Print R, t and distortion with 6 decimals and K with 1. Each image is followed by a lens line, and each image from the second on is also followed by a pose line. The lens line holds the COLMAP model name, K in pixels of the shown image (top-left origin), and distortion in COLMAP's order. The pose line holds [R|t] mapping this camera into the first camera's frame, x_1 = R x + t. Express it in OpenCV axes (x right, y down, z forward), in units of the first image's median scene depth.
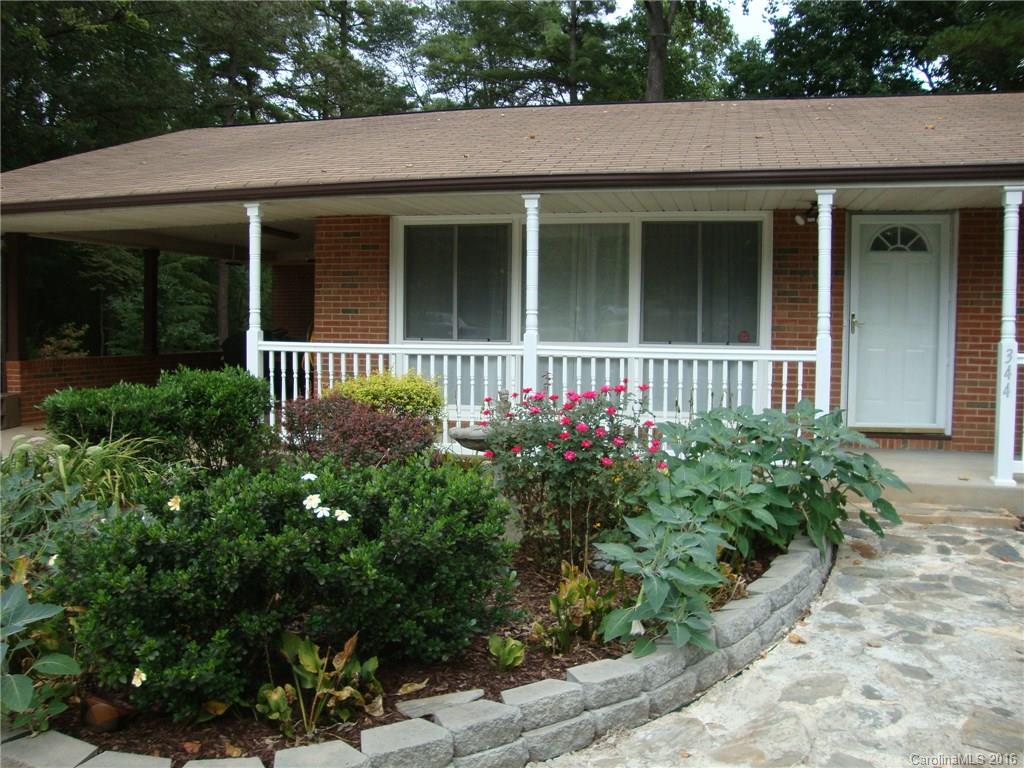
lens RADIAL K [[958.0, 0, 512.0], [0, 958.0, 384.0], [0, 0, 1]] dist [-0.084459, -0.001392]
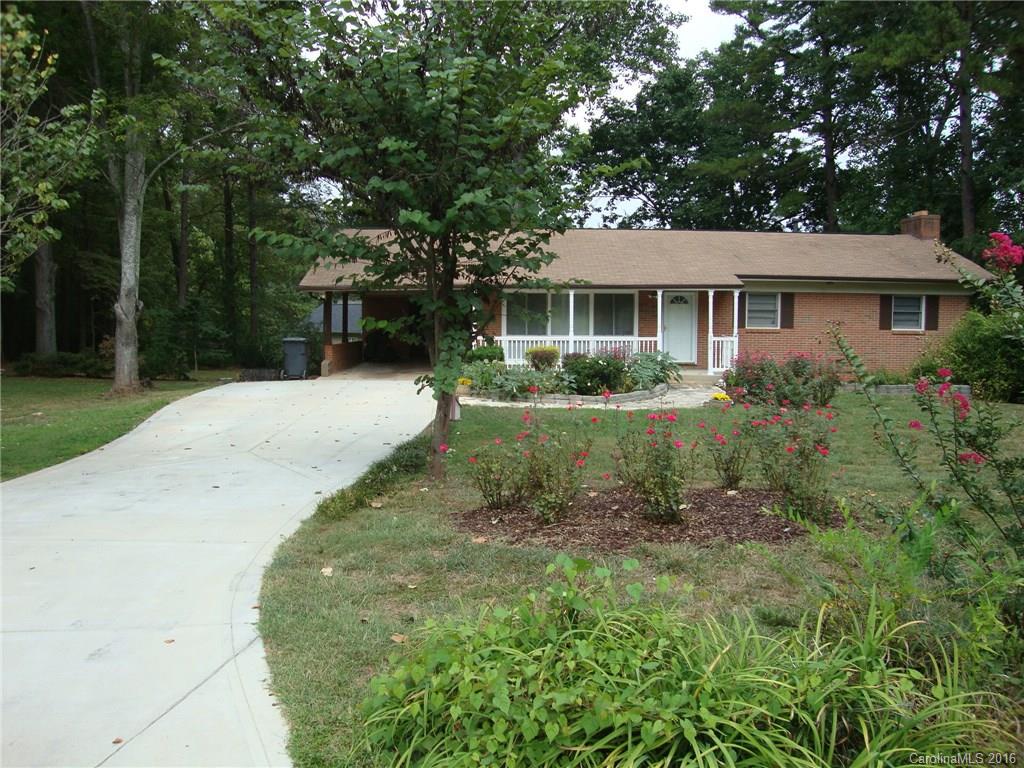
lens RADIAL K [[958.0, 0, 512.0], [0, 958.0, 384.0], [0, 0, 1]] dist [-0.084459, -0.001392]
pose [[0.974154, -0.022039, 0.224809, -0.775061], [0.020856, 0.999753, 0.007632, 0.077396], [-0.224922, -0.002746, 0.974373, -1.792153]]
